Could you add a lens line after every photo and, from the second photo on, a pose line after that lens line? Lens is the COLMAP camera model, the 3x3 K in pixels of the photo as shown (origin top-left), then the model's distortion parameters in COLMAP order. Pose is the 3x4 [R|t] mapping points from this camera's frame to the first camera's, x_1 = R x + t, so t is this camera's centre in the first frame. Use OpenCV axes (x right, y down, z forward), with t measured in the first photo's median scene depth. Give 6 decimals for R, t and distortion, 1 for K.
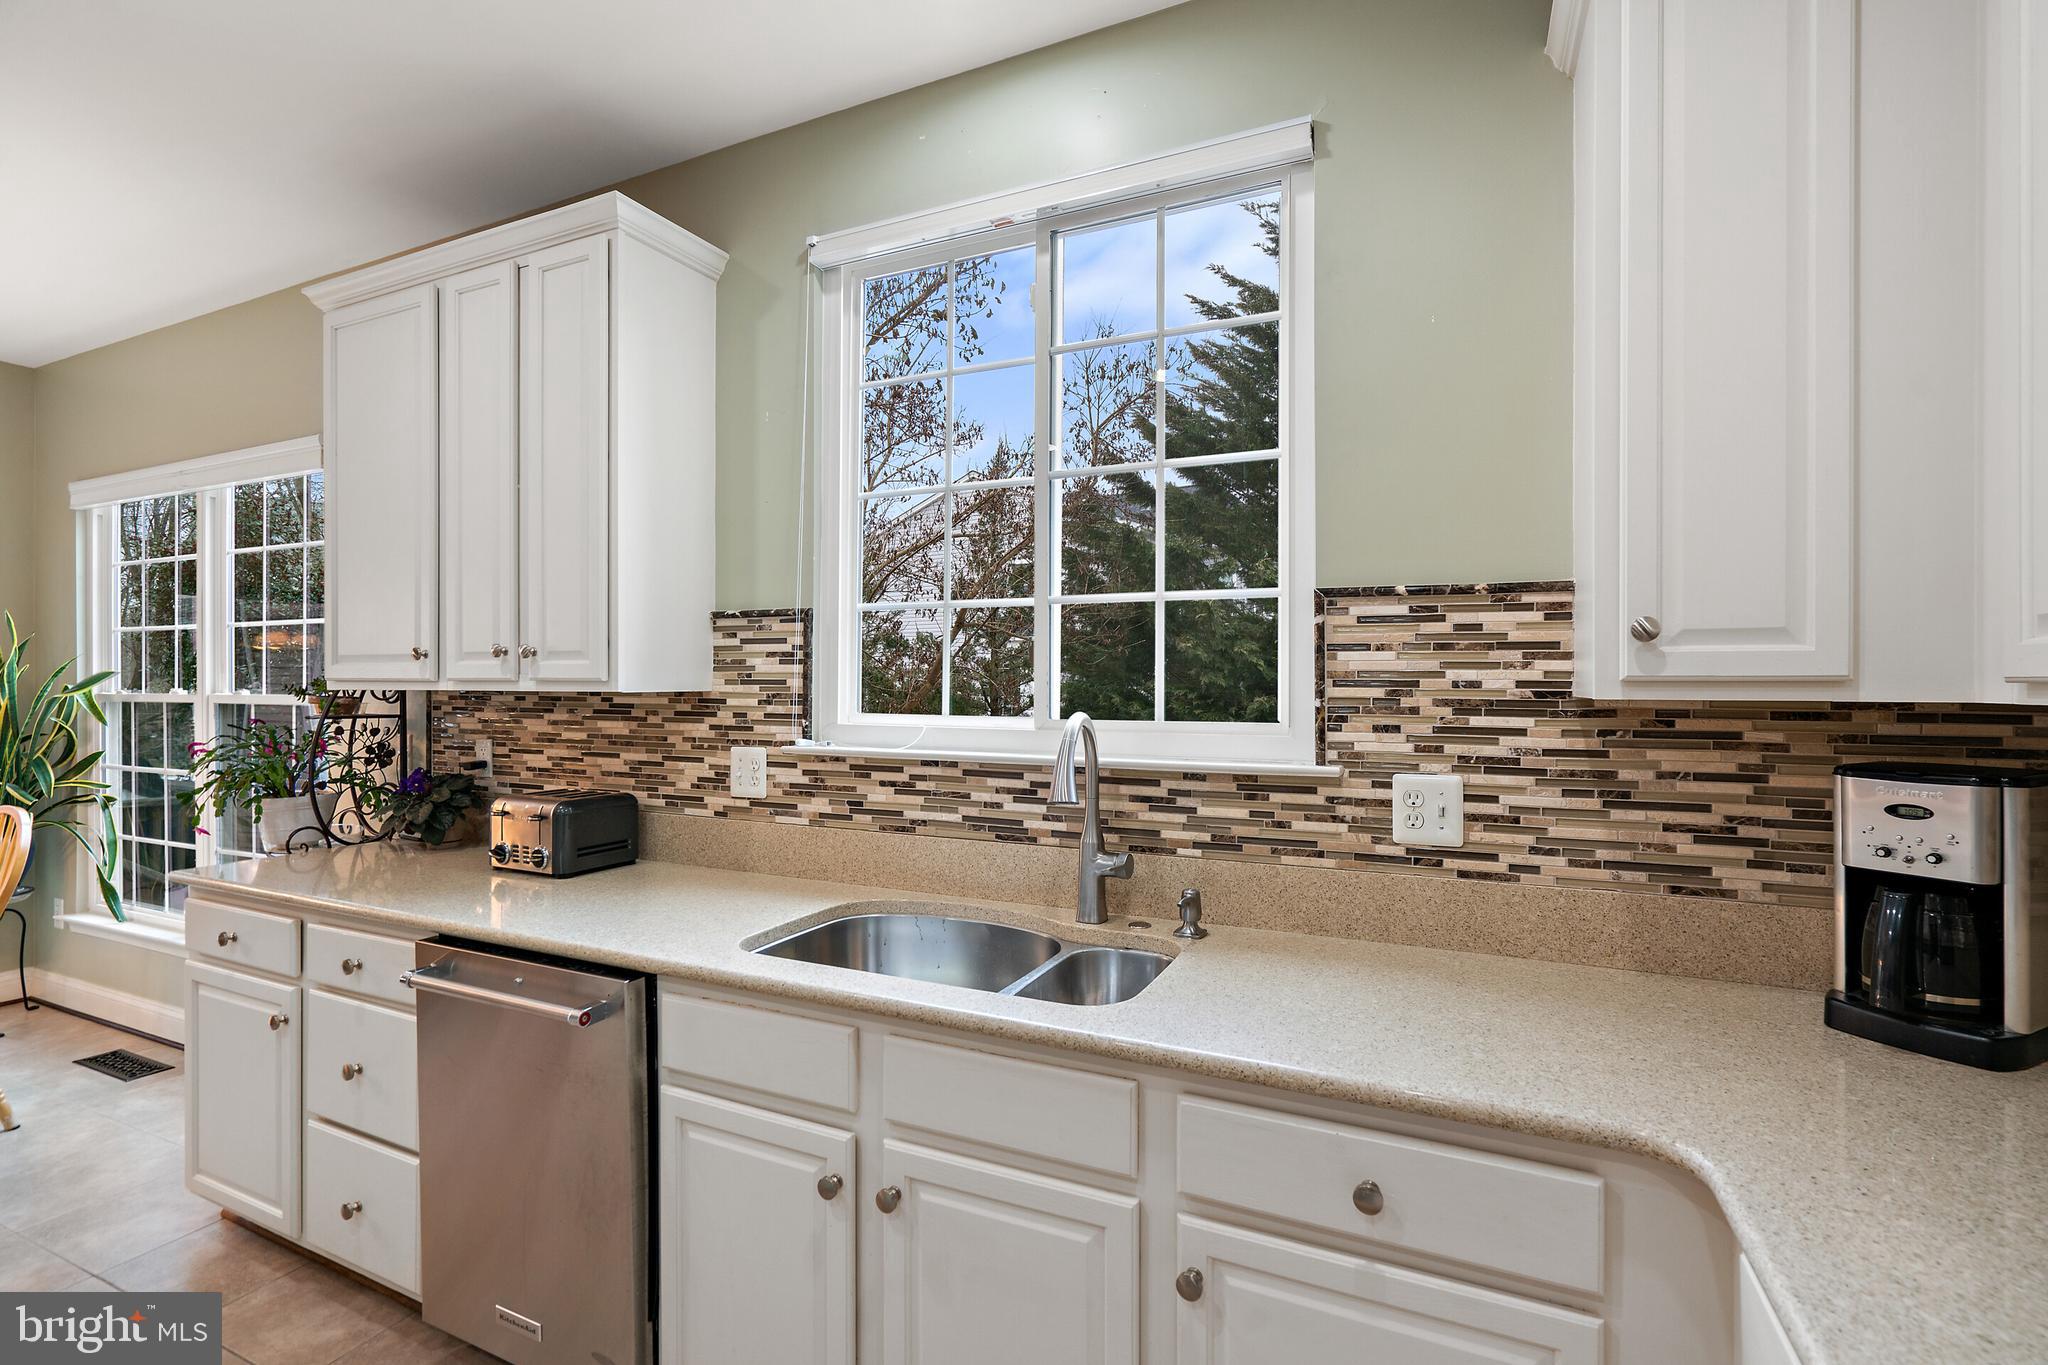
lens RADIAL K [[925.8, 0, 1033.7], [0, 925.8, 683.2], [0, 0, 1]] dist [-0.014170, 0.008157]
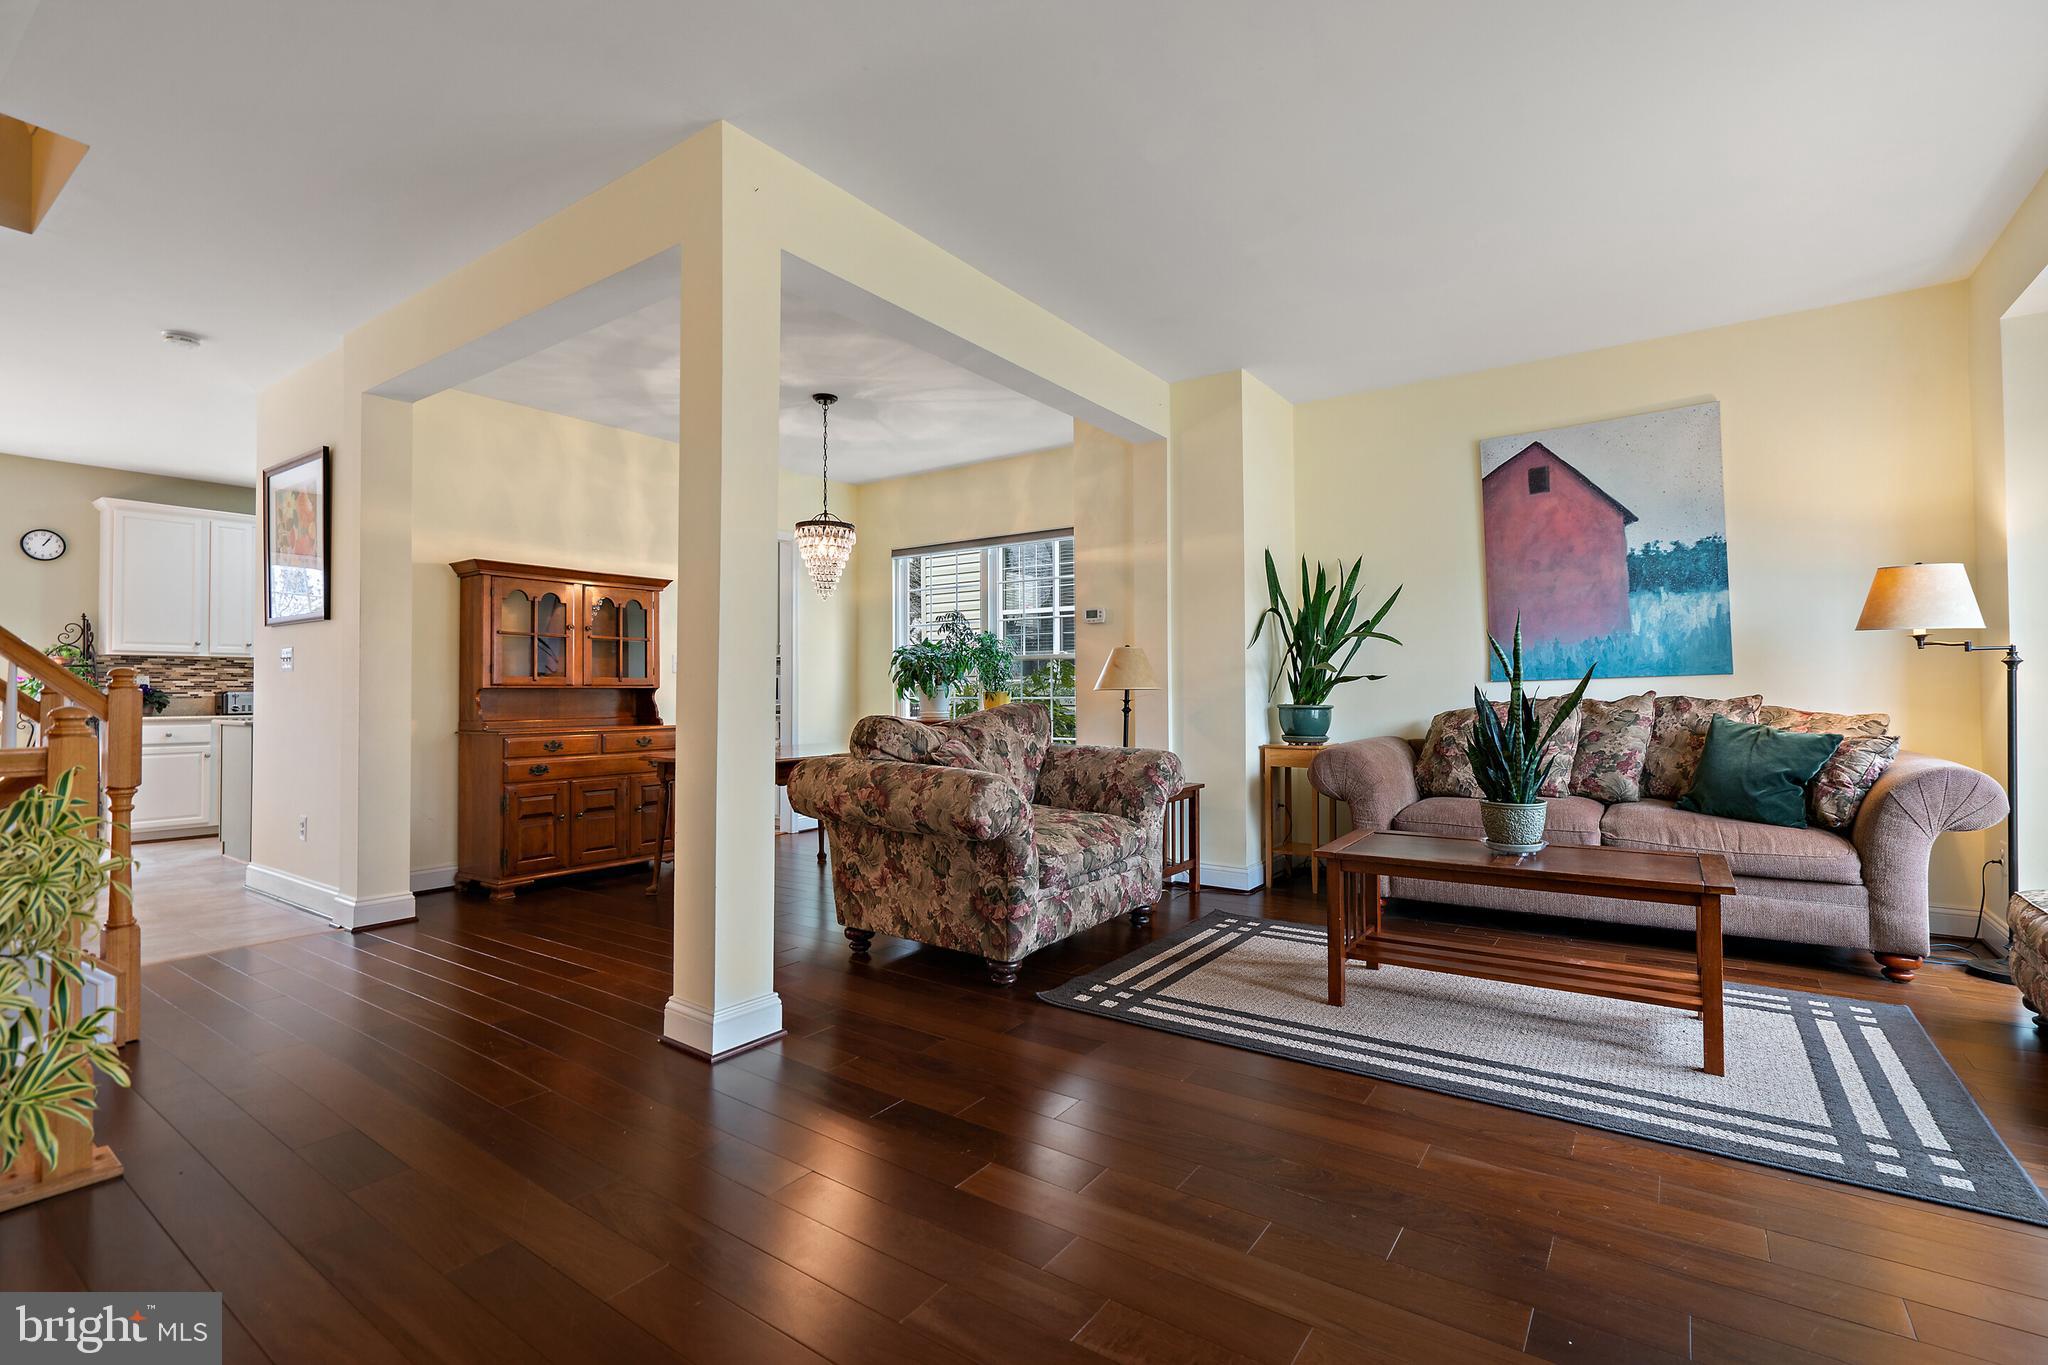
lens RADIAL K [[923.0, 0, 1028.6], [0, 923.0, 676.1], [0, 0, 1]] dist [-0.003178, 0.000878]
pose [[0.177197, 0.015306, 0.984056, -3.662915], [0.006754, 0.999837, -0.016768, 0.167118], [-0.984152, 0.009618, 0.177065, -2.535862]]
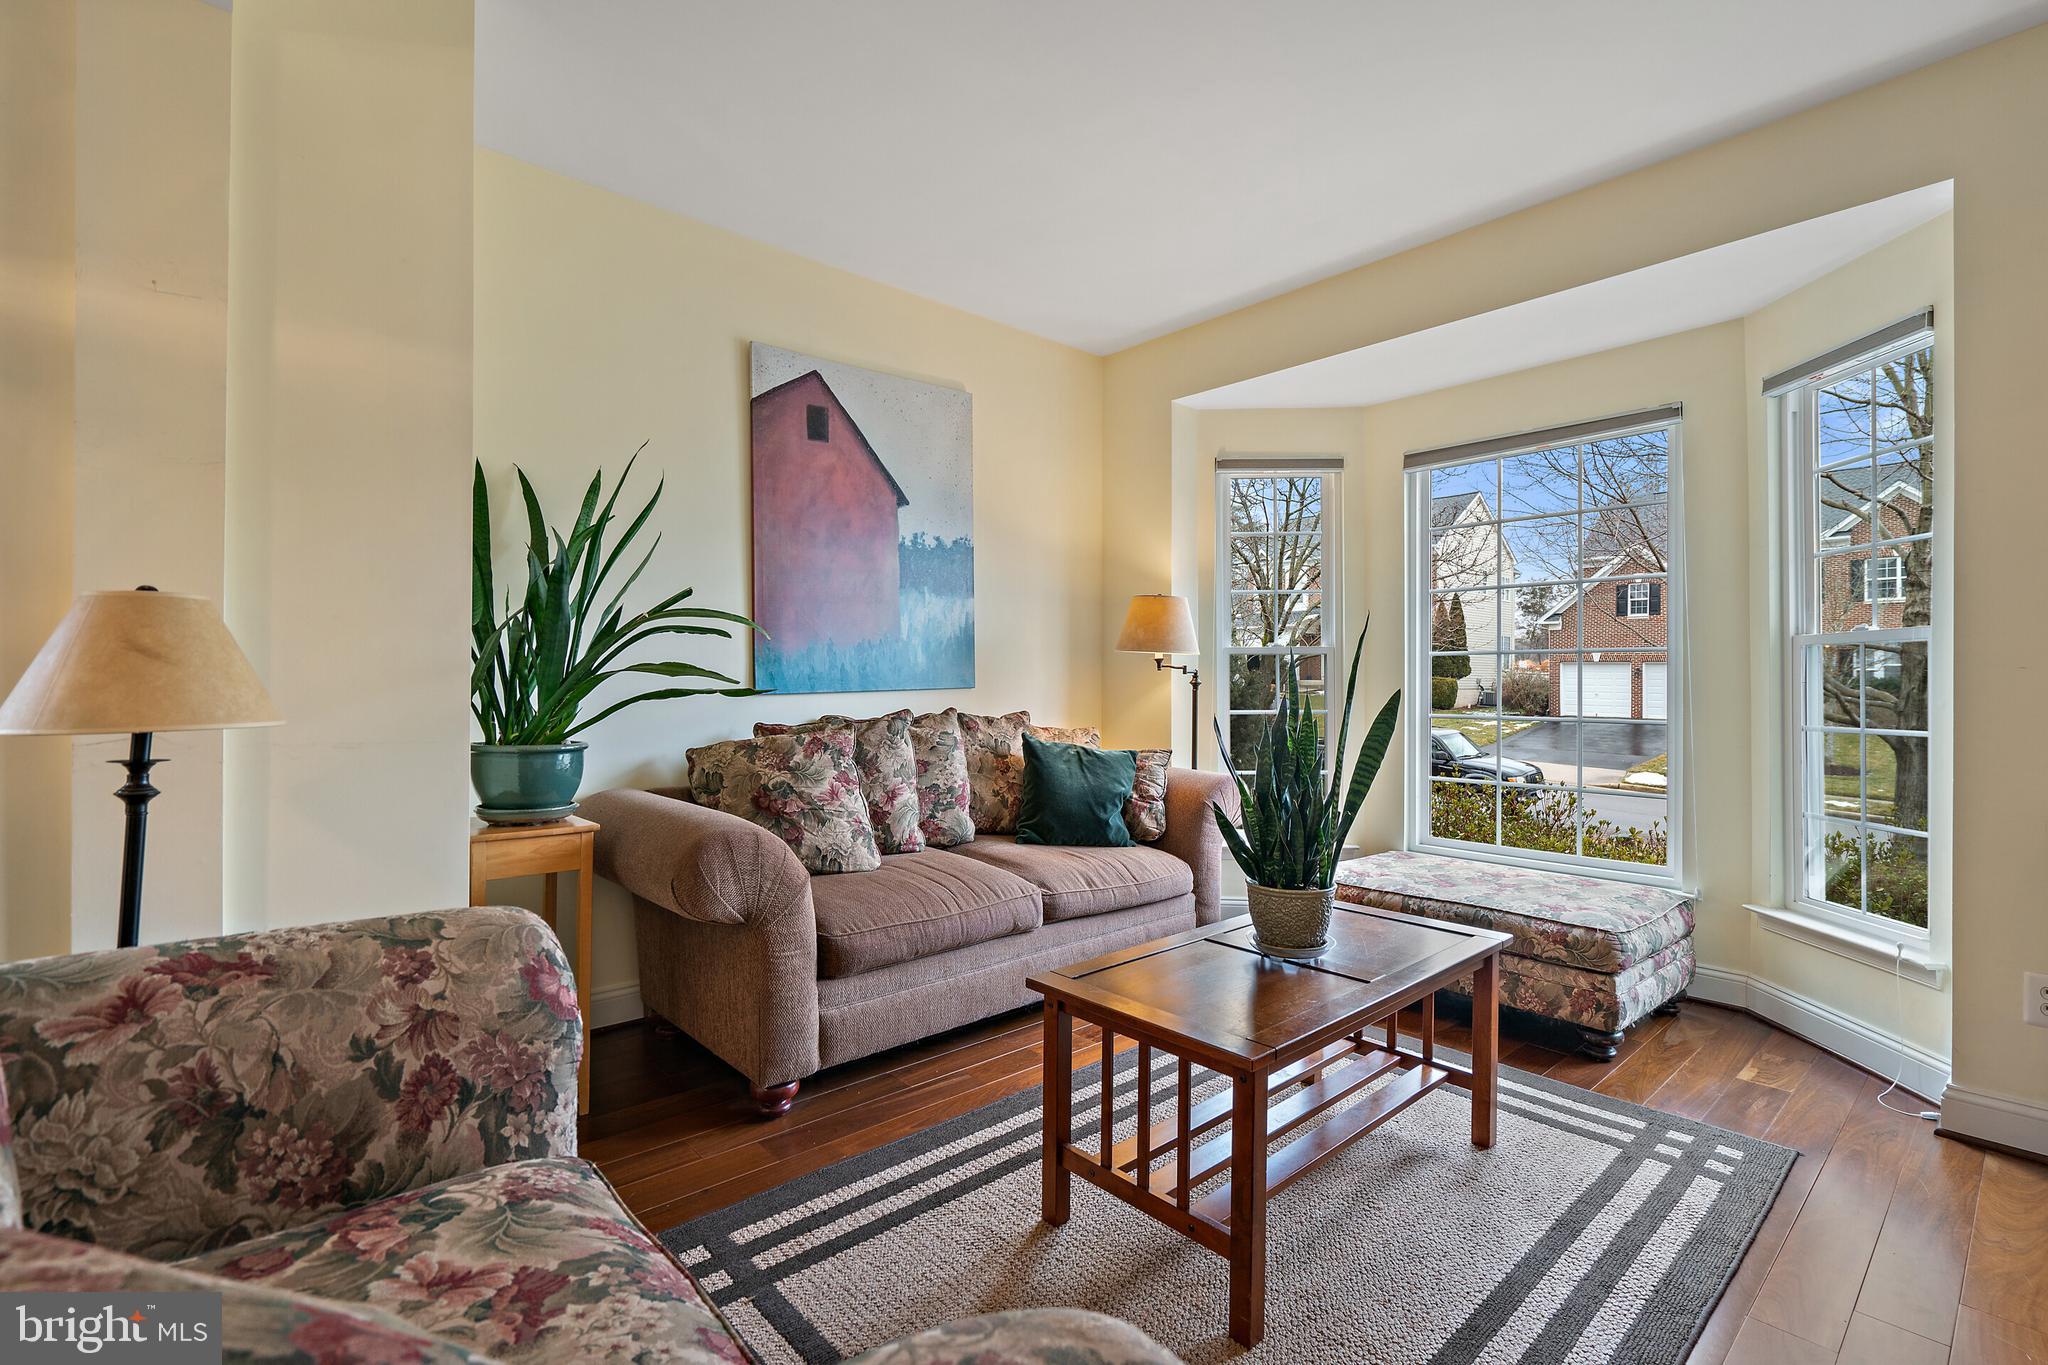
lens RADIAL K [[937.5, 0, 1031.1], [0, 937.5, 677.0], [0, 0, 1]] dist [0.000759, 0.000658]
pose [[-0.918797, -0.000943, 0.394728, -2.182256], [-0.003133, 0.999983, -0.004903, 0.122846], [-0.394717, -0.005742, -0.918785, -1.933511]]
